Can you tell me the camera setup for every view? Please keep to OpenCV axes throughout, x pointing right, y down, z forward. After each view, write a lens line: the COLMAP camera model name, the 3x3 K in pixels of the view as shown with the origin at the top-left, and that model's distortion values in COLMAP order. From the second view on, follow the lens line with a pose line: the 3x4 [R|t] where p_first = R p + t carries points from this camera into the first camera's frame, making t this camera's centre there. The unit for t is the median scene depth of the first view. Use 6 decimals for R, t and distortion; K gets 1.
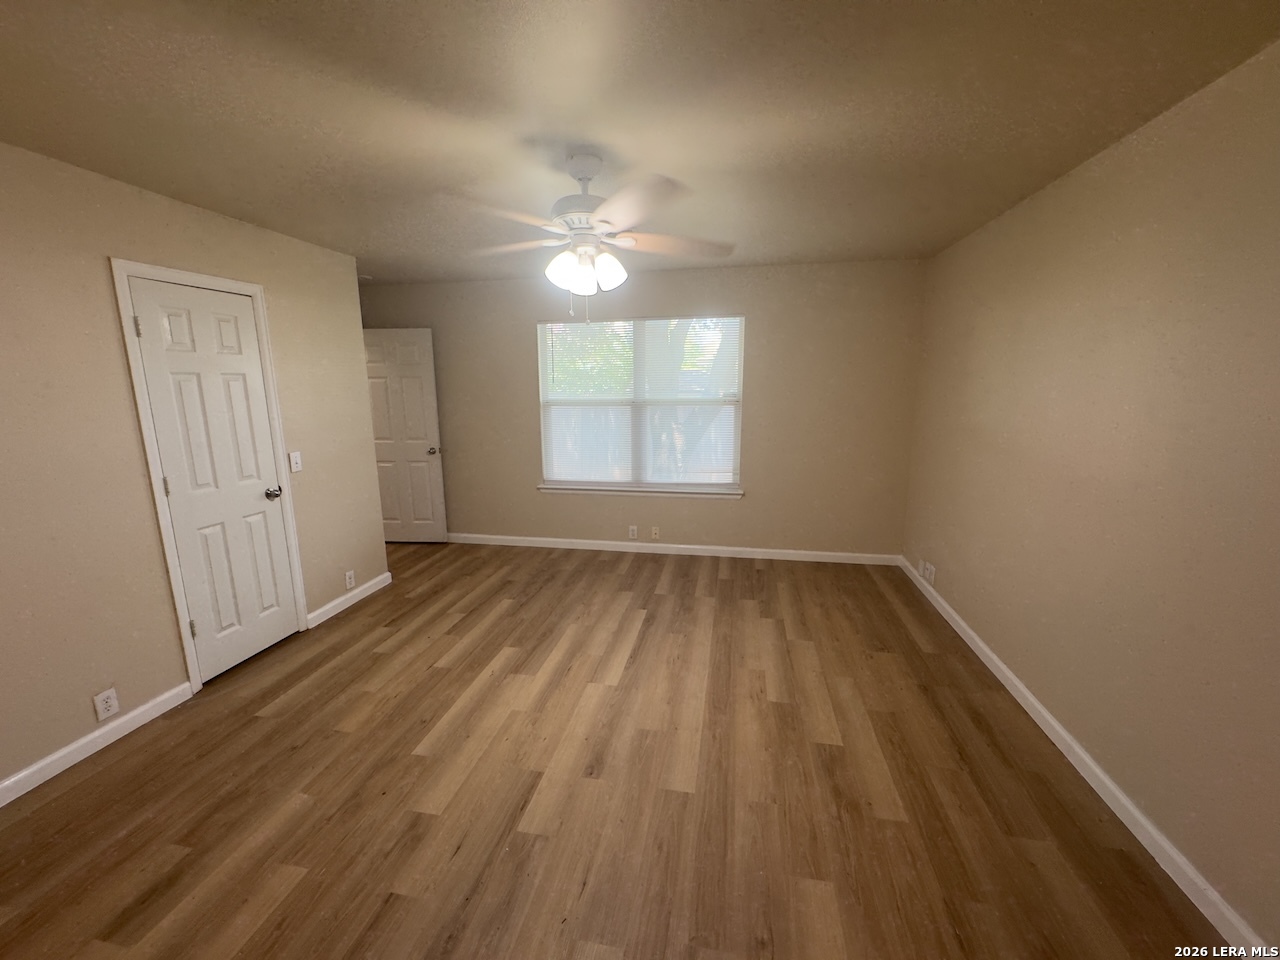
lens RADIAL K [[512.7, 0, 637.2], [0, 512.7, 480.0], [0, 0, 1]] dist [-0.004929, 0.000361]
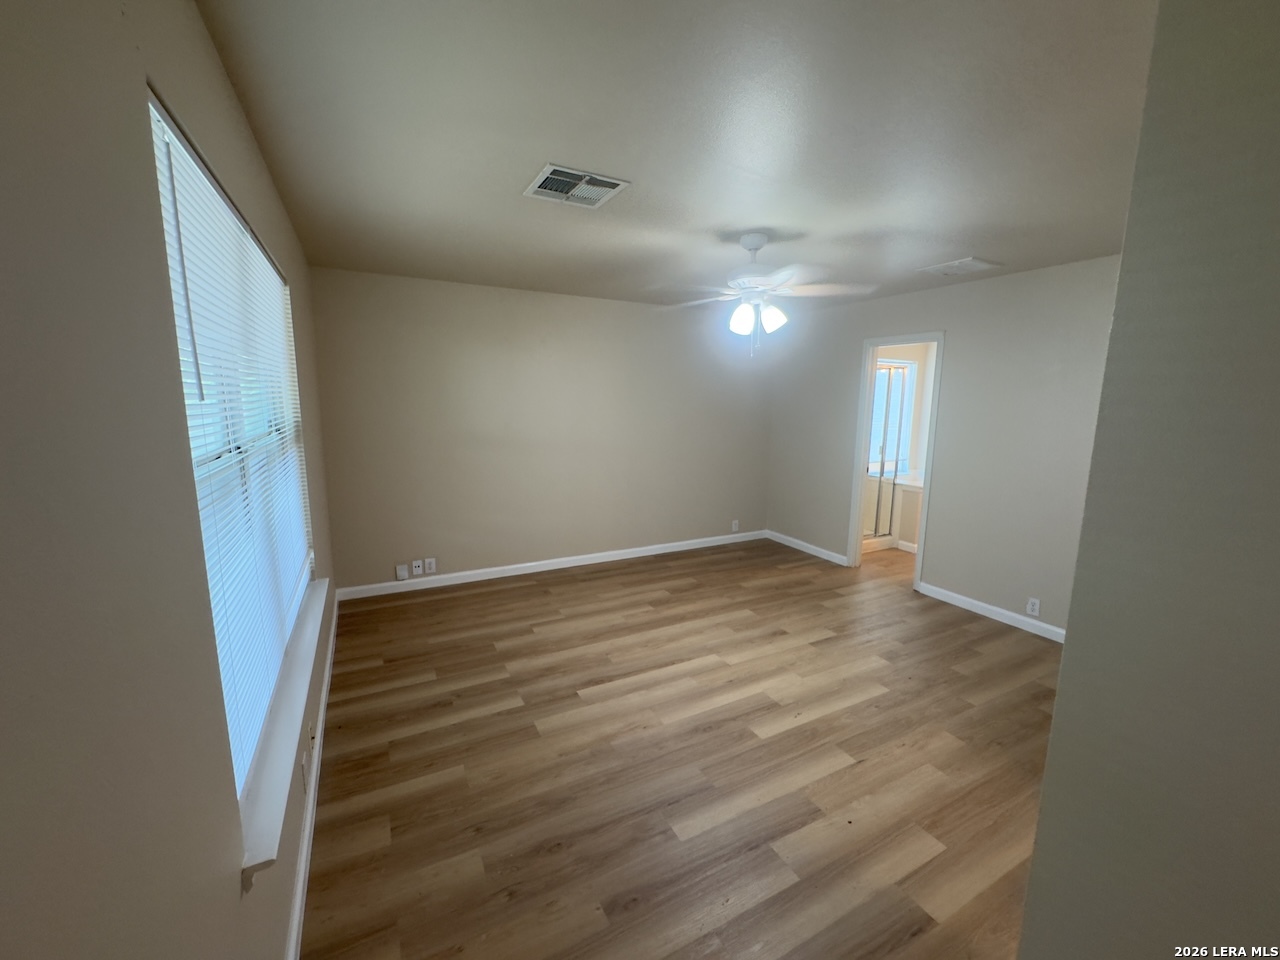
lens RADIAL K [[512.7, 0, 637.2], [0, 512.7, 483.5], [0, 0, 1]] dist [-0.004929, 0.000361]
pose [[-0.627877, -0.124333, 0.768318, -0.751972], [0.138345, 0.953610, 0.267374, -0.305721], [-0.765919, 0.274171, -0.581548, 1.628044]]
